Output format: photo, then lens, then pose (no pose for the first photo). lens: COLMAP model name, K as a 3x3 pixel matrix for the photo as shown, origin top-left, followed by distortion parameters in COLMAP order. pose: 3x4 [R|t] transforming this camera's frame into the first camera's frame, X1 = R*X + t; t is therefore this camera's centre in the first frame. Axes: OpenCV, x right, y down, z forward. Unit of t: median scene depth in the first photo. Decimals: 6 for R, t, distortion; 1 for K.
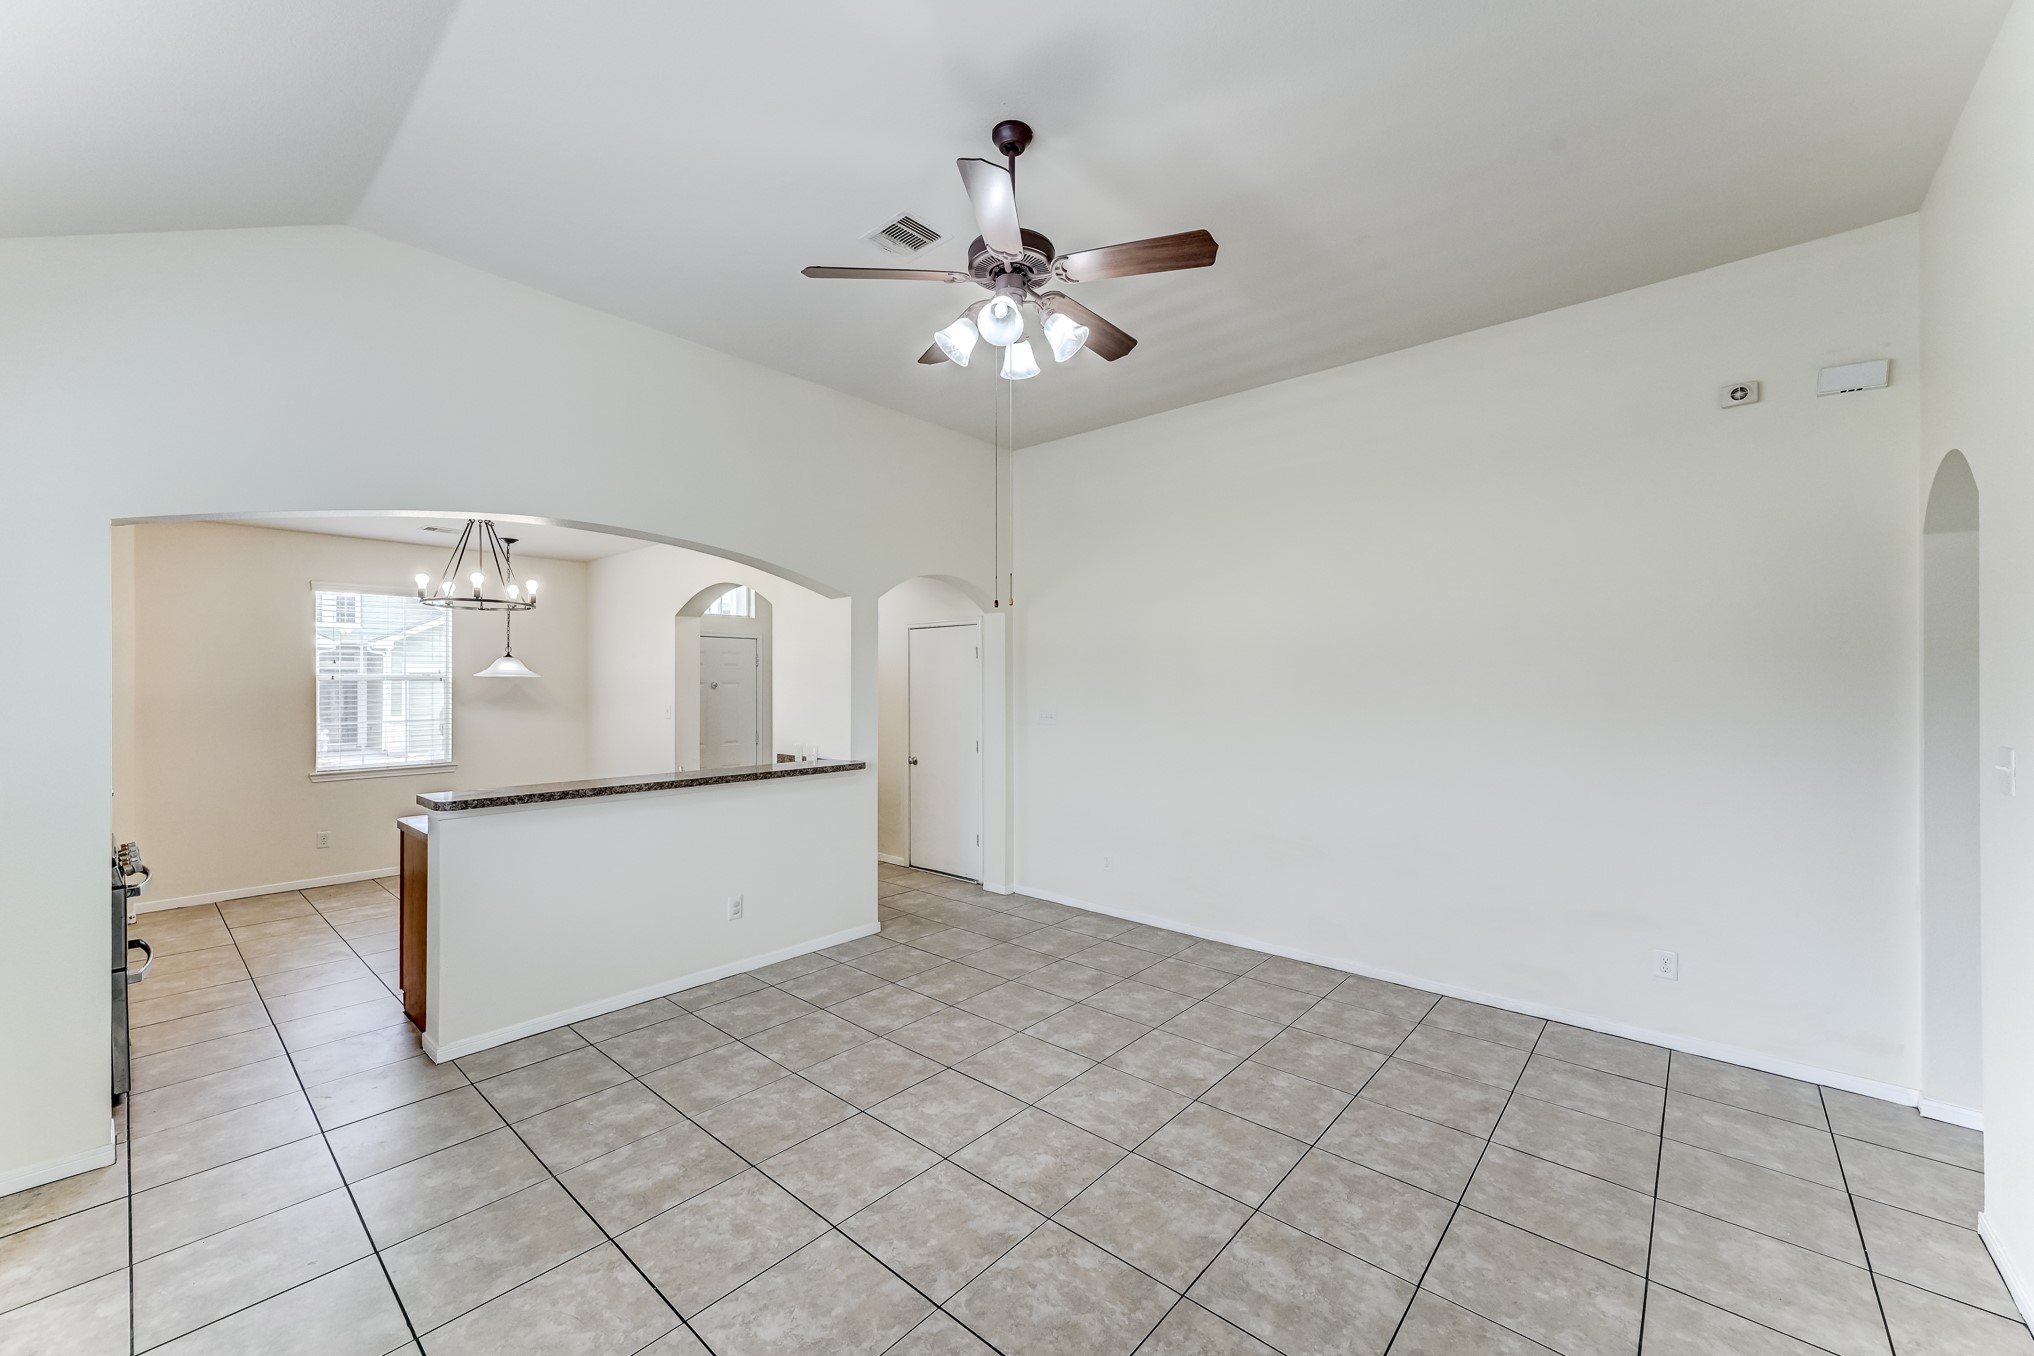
lens RADIAL K [[785.4, 0, 1012.7], [0, 785.4, 682.8], [0, 0, 1]] dist [0.008273, 0.000801]
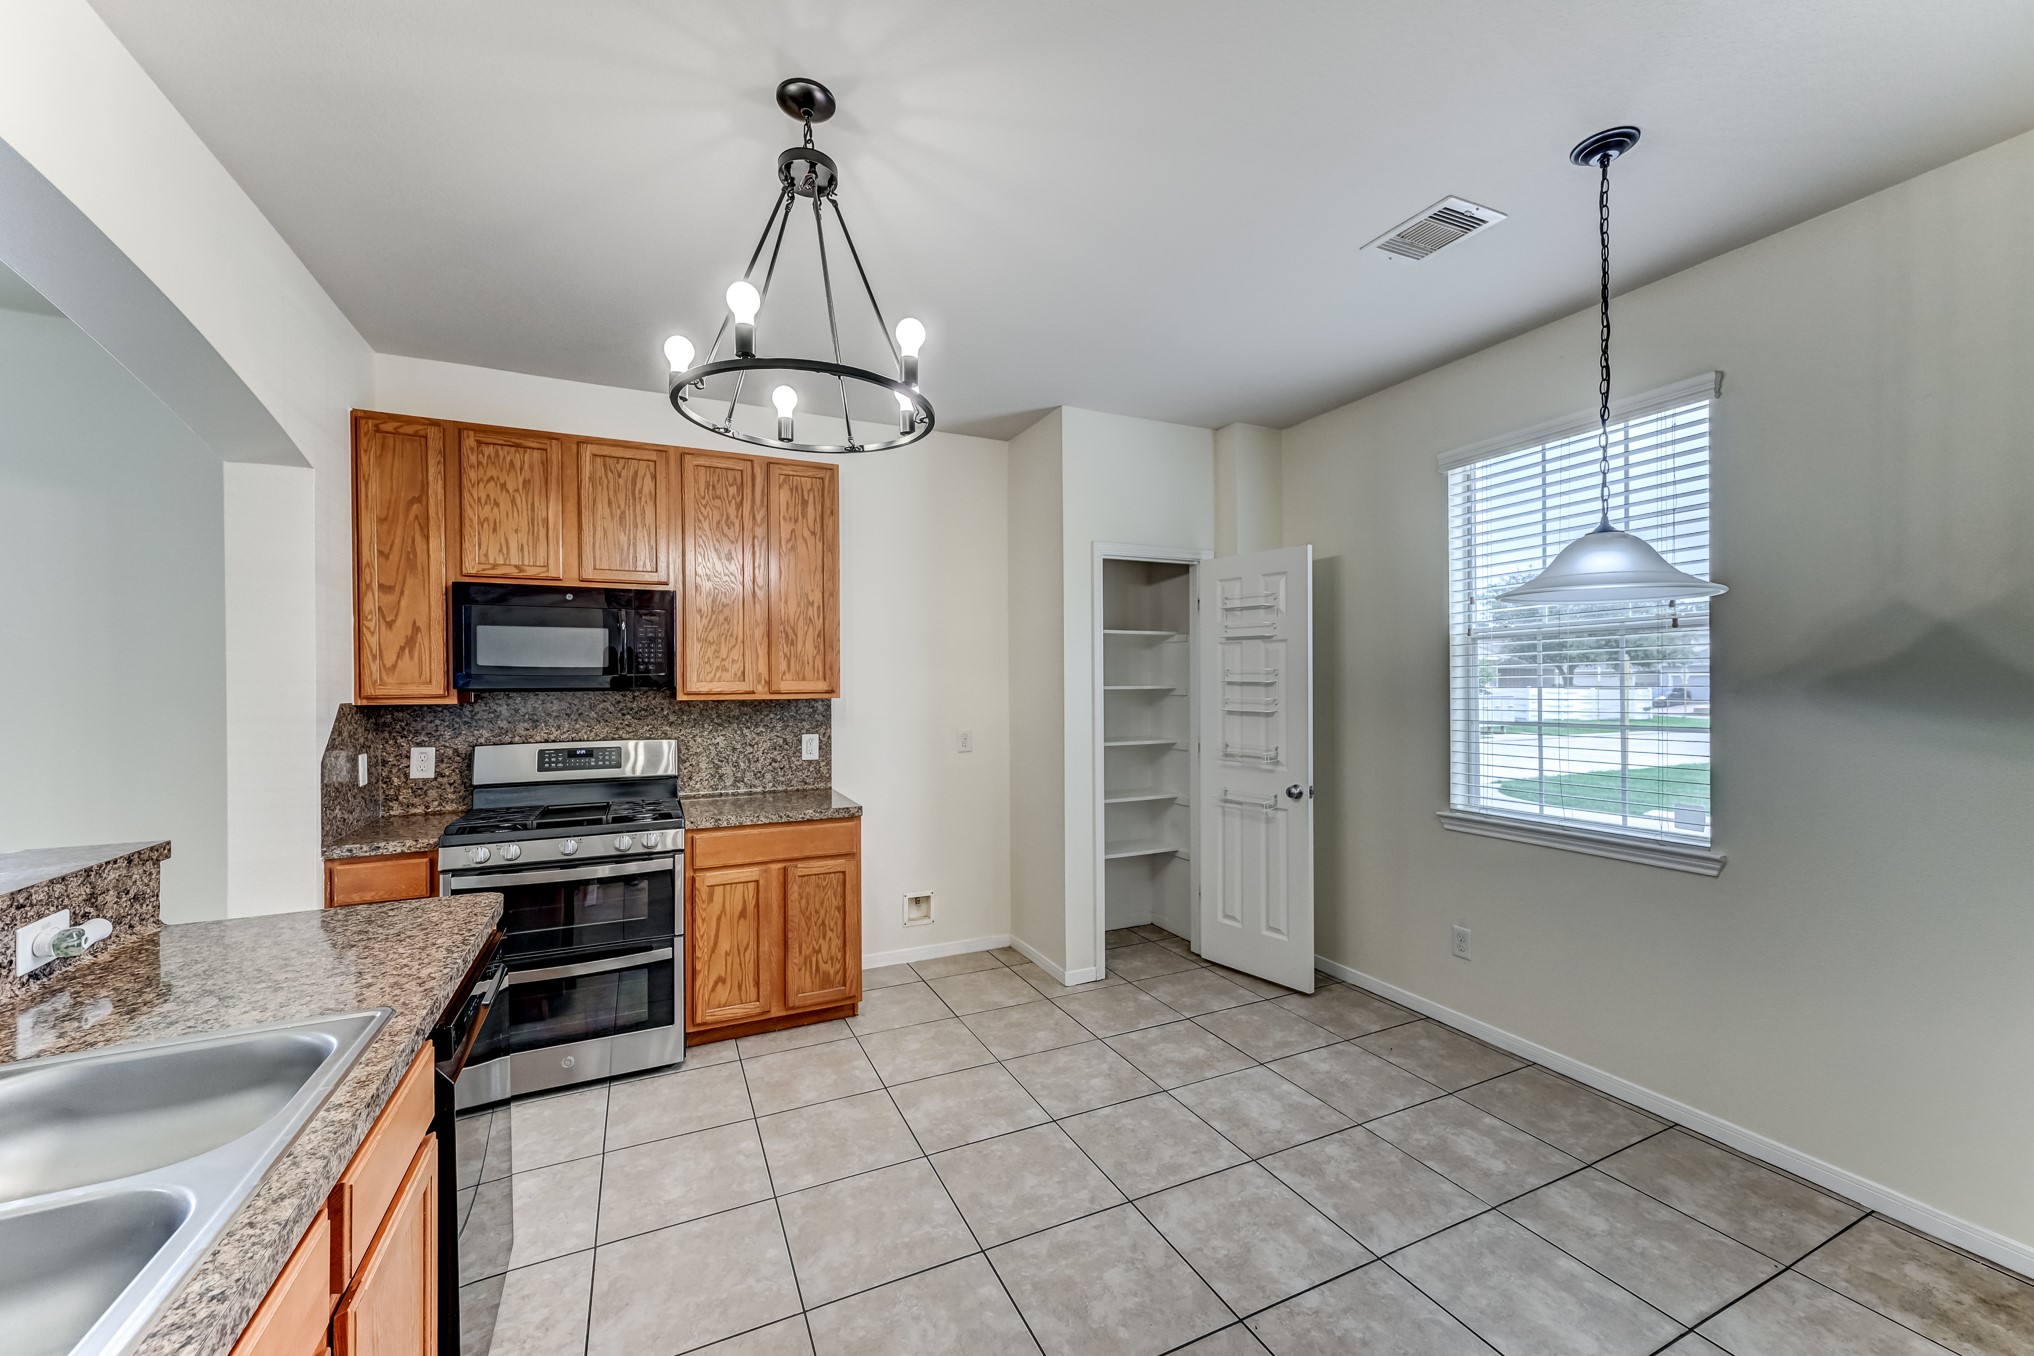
lens RADIAL K [[785.4, 0, 1014.1], [0, 785.4, 683.0], [0, 0, 1]] dist [0.008273, 0.000801]
pose [[-0.395840, 0.004066, -0.918311, -0.563261], [0.006782, 0.999976, 0.001504, 0.048108], [0.918295, -0.005633, -0.395858, 1.914744]]
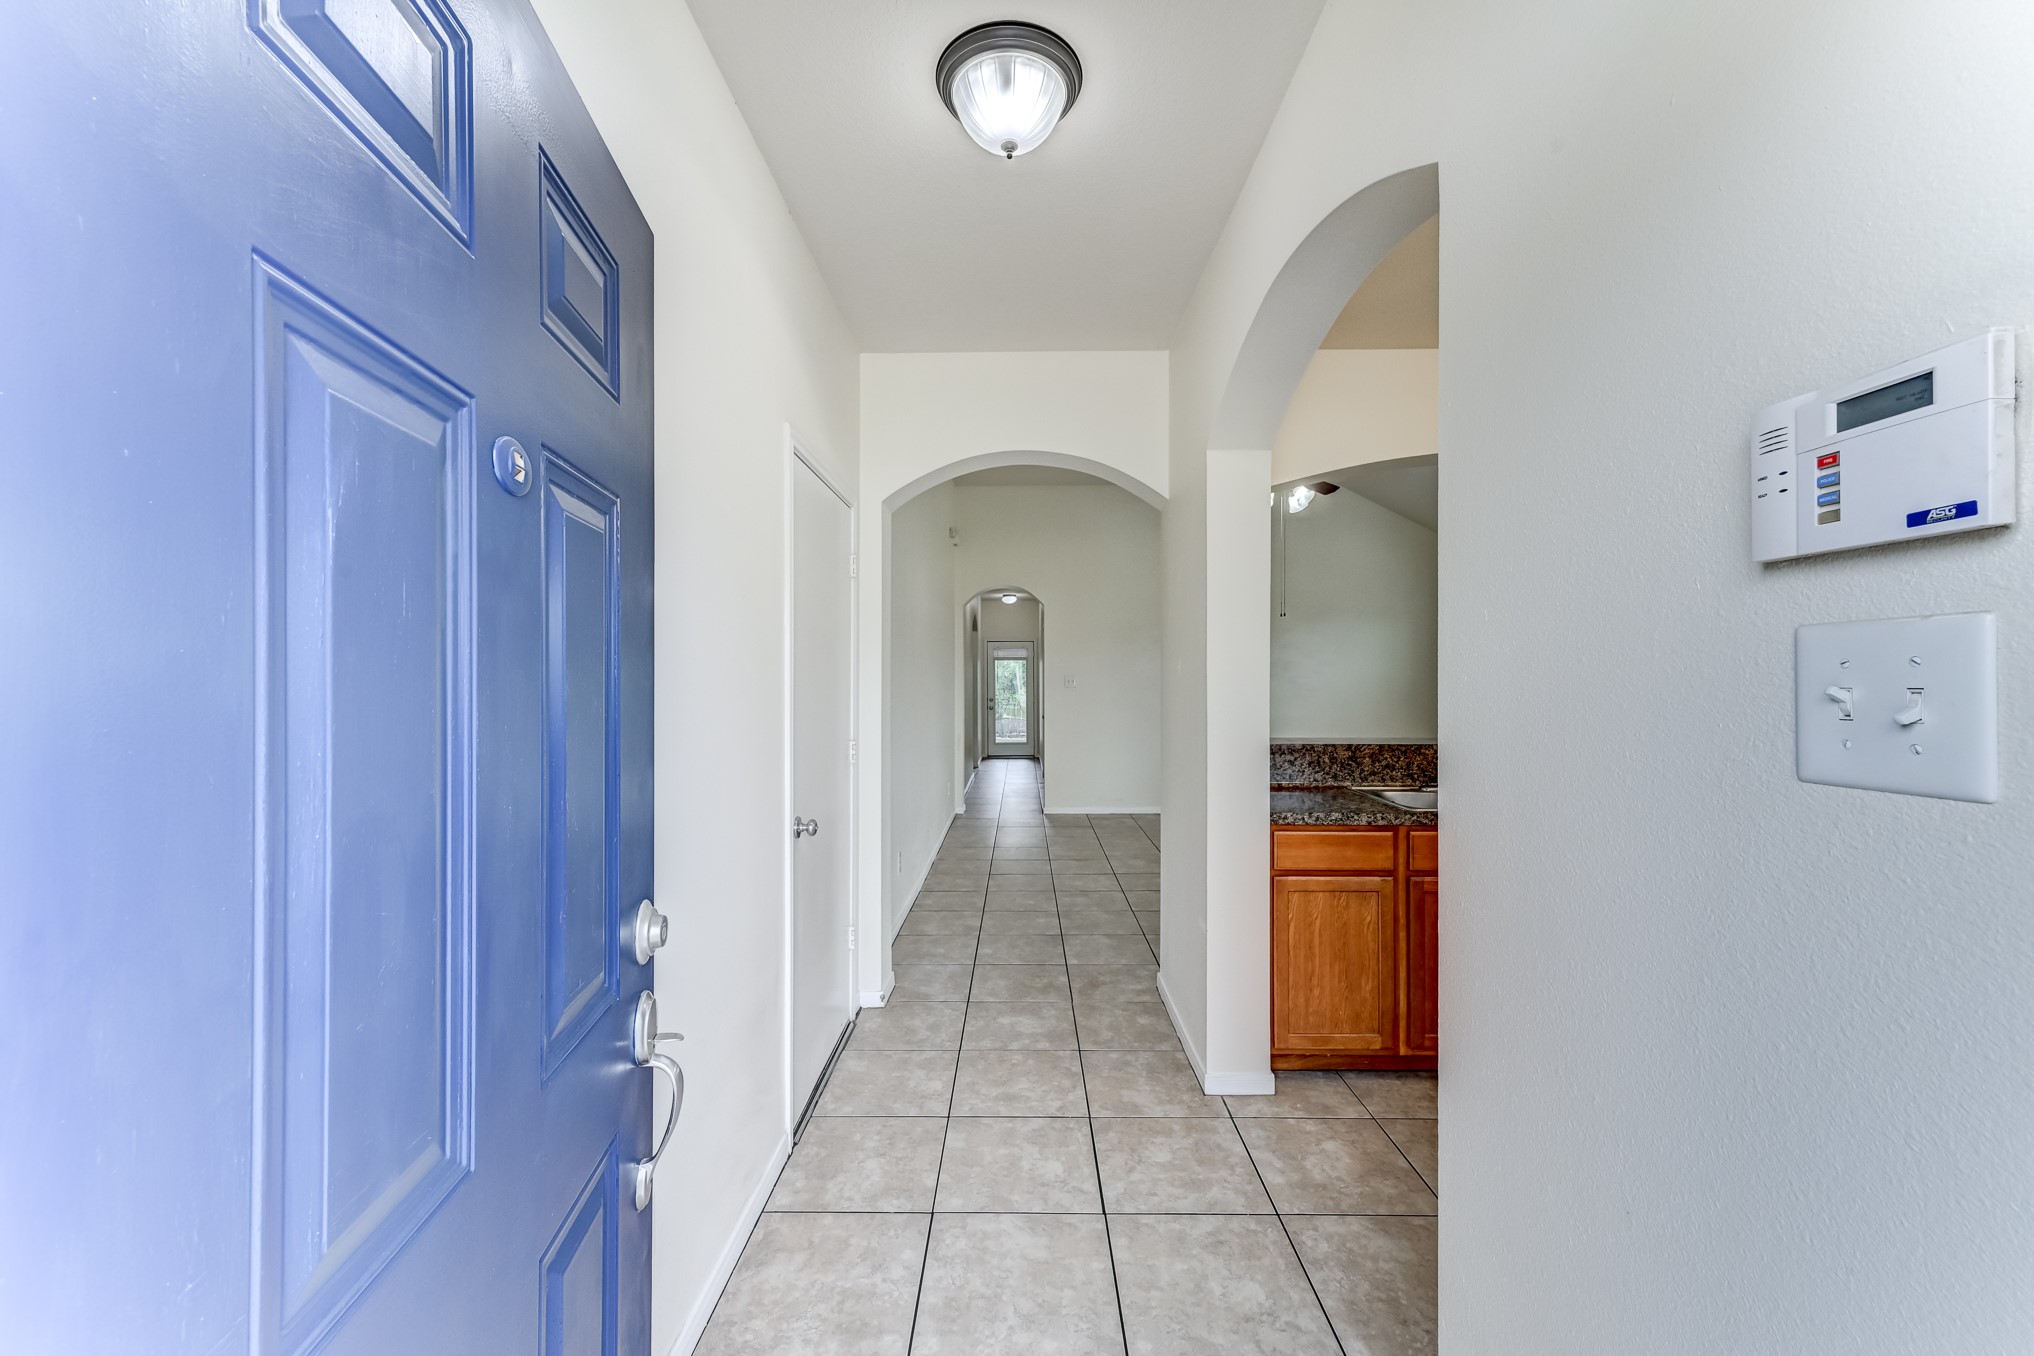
lens RADIAL K [[785.4, 0, 1014.6], [0, 785.4, 680.9], [0, 0, 1]] dist [0.008273, 0.000801]
pose [[-0.655478, -0.002383, 0.755210, -1.018367], [-0.001736, 0.999997, 0.001648, 0.071142], [-0.755212, -0.000231, -0.655481, 2.577762]]
